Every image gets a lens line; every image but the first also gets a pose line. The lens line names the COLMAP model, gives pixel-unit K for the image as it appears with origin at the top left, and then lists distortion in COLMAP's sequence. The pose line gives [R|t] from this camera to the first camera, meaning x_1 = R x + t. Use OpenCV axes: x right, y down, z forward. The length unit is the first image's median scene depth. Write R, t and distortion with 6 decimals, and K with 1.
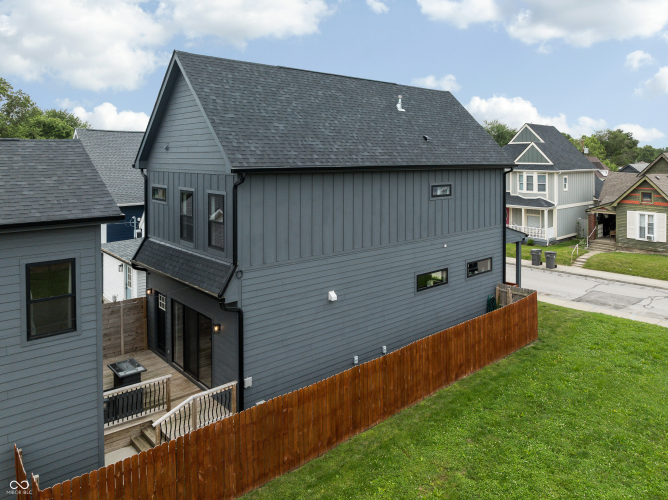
lens RADIAL K [[494.7, 0, 333.2], [0, 494.7, 163.2], [0, 0, 1]] dist [-0.034714, 0.004135]
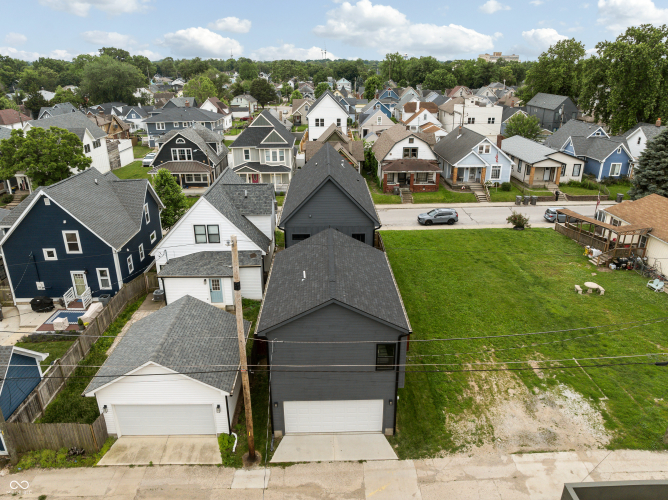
lens RADIAL K [[478.7, 0, 334.0], [0, 478.7, 250.0], [0, 0, 1]] dist [-0.033765, 0.000844]
pose [[0.637297, -0.288286, 0.714664, -1.629817], [0.011054, 0.930714, 0.365580, -0.587595], [-0.770539, -0.225083, 0.596328, -0.301689]]
